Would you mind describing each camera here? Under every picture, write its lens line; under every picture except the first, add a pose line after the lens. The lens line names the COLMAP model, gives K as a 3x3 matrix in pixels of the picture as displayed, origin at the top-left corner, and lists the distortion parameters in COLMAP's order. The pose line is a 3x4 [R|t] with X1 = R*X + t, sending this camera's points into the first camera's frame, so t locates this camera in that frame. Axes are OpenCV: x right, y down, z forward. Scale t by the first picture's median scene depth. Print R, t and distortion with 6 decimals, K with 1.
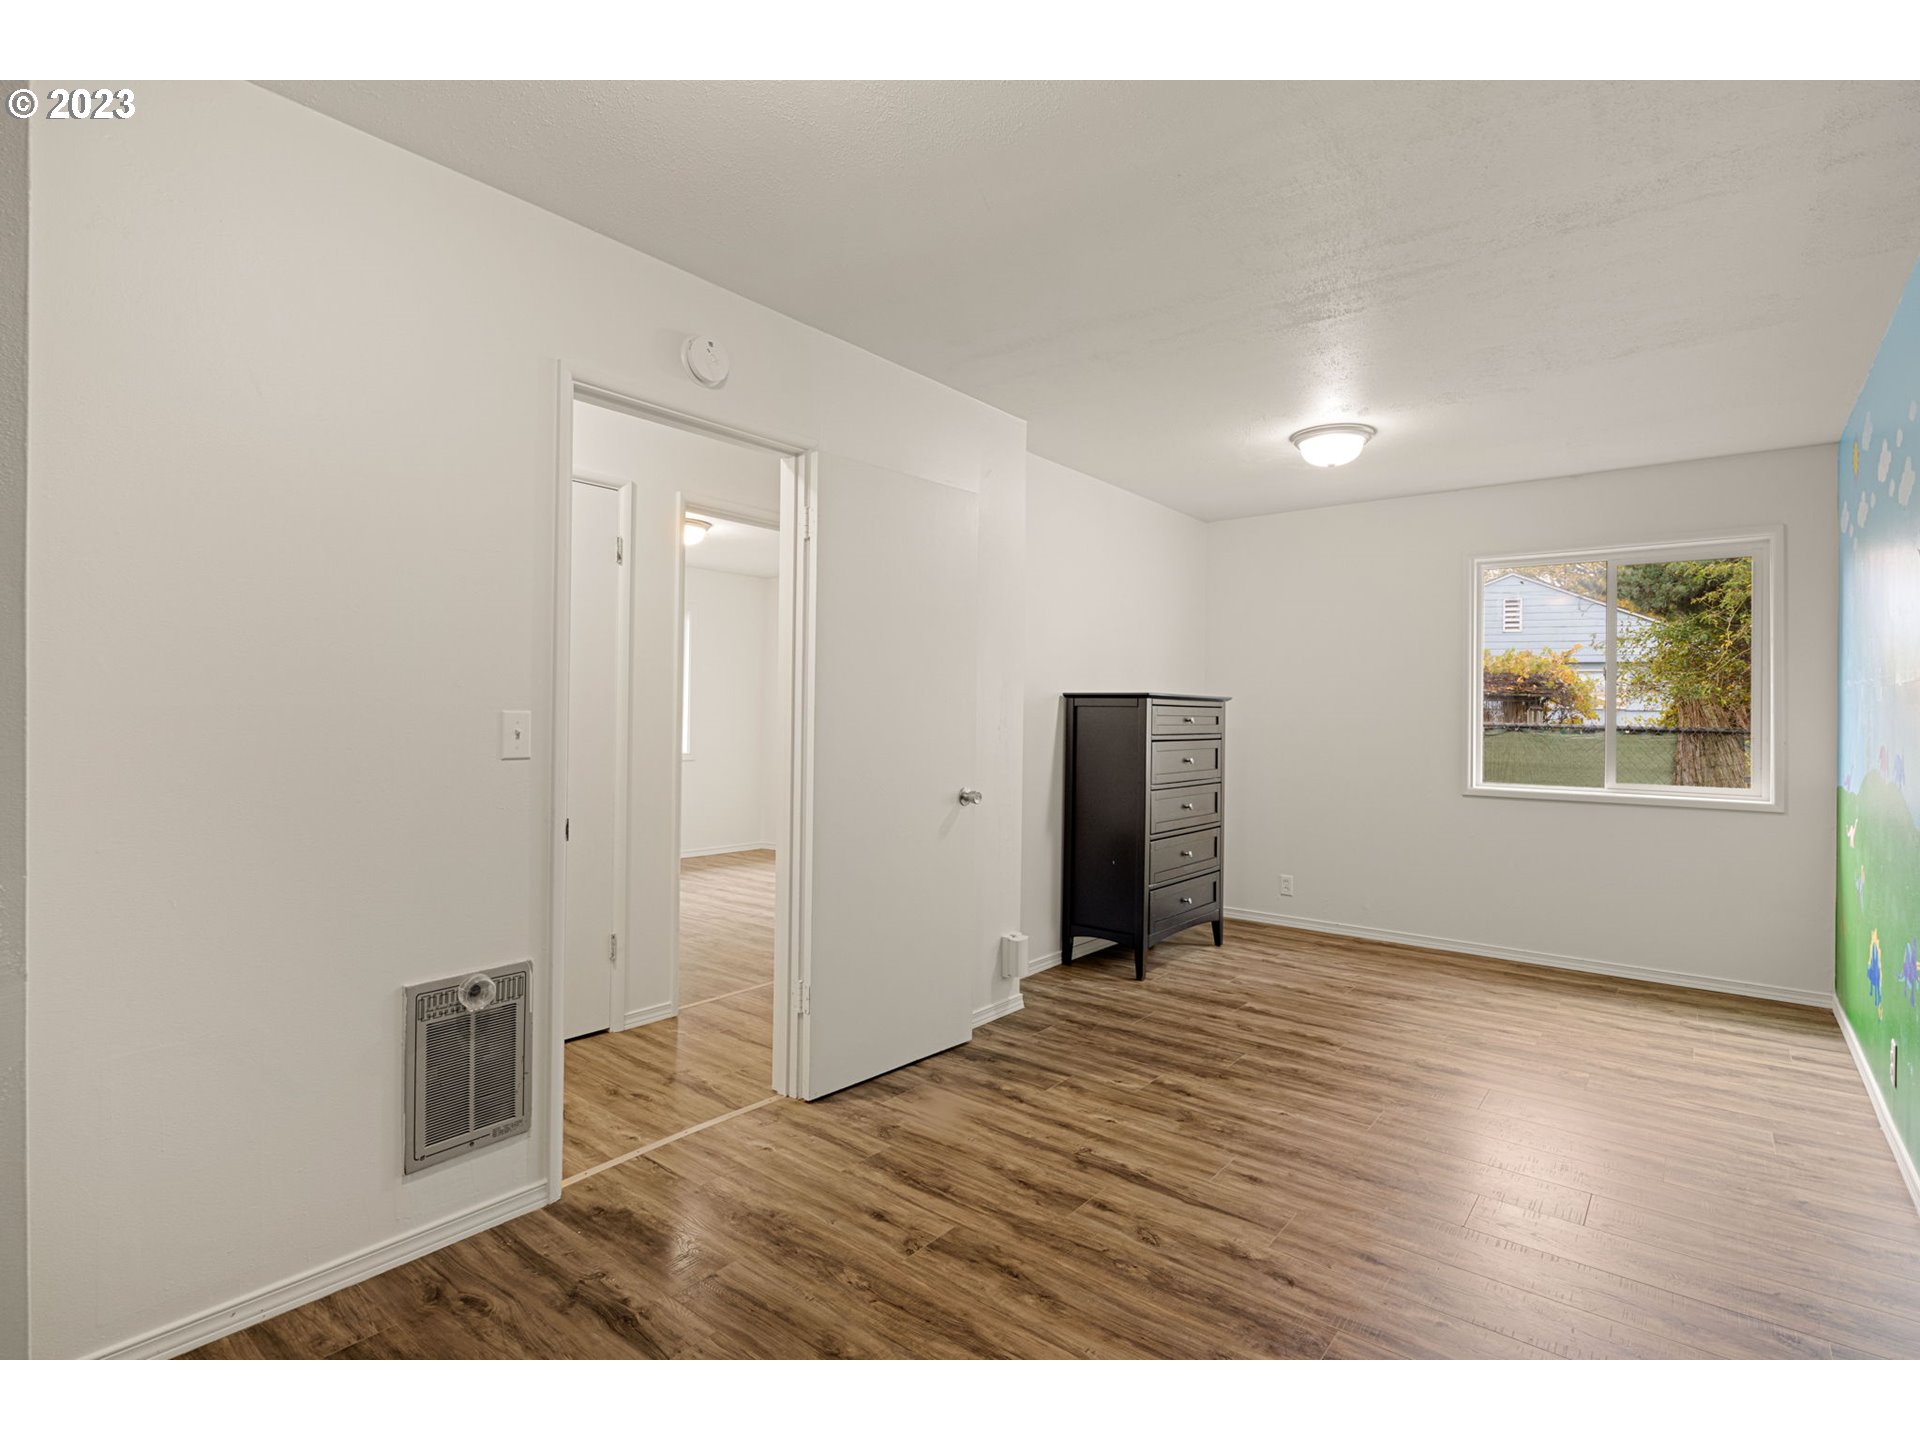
lens RADIAL K [[939.2, 0, 964.0], [0, 939.2, 713.9], [0, 0, 1]] dist [-0.003604, -0.000409]
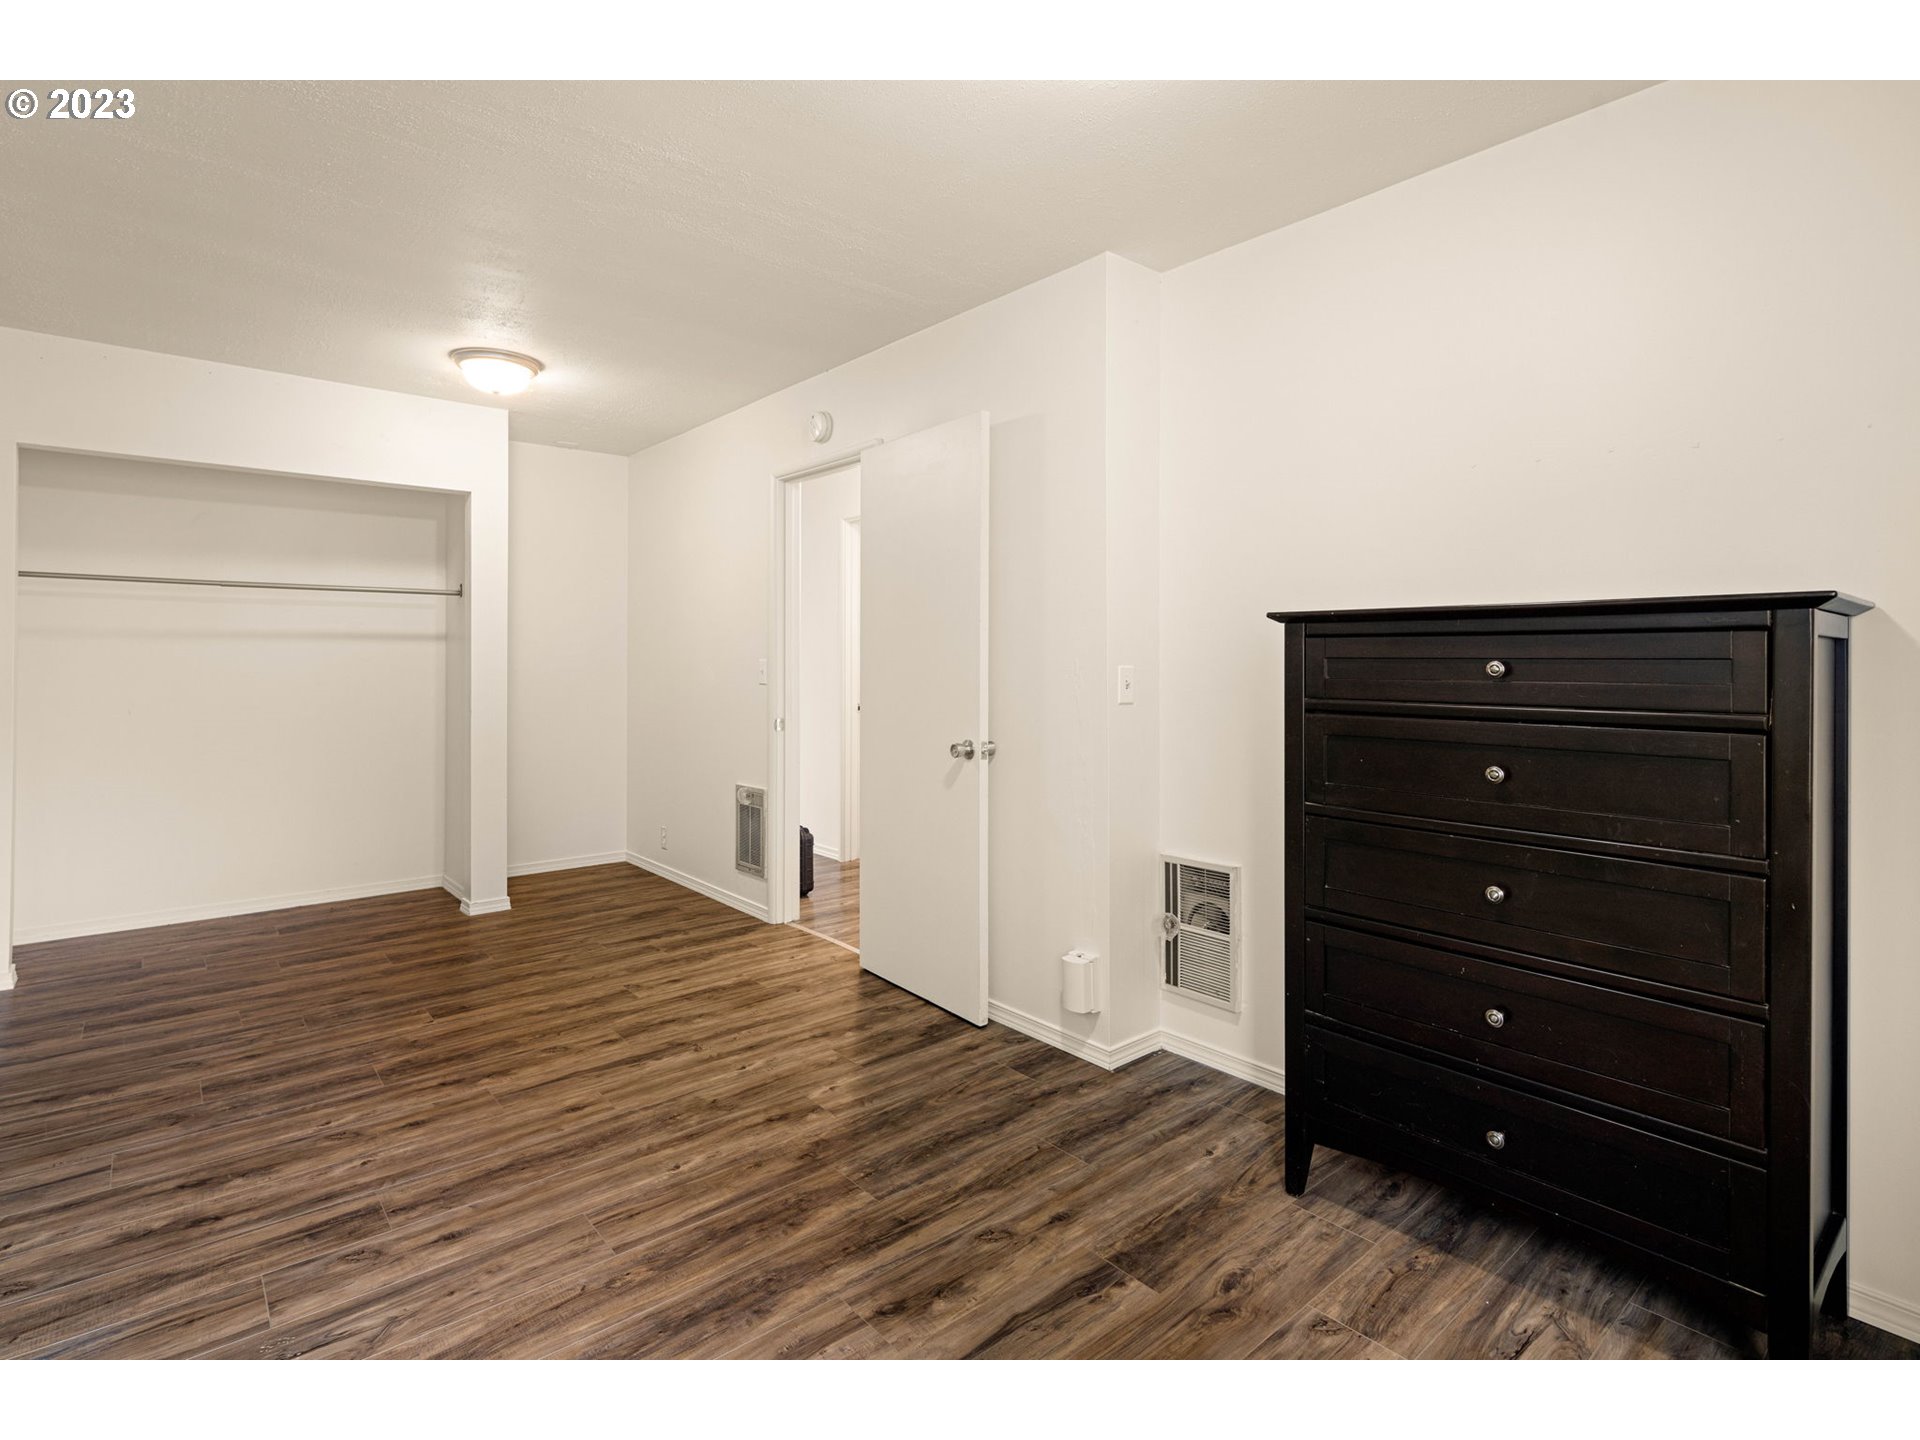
lens RADIAL K [[939.2, 0, 963.9], [0, 939.2, 721.7], [0, 0, 1]] dist [-0.003604, -0.000409]
pose [[-0.183313, 0.053097, -0.981620, 0.984931], [-0.007197, 0.998441, 0.055351, 0.011108], [0.983028, 0.017211, -0.182645, 1.296334]]
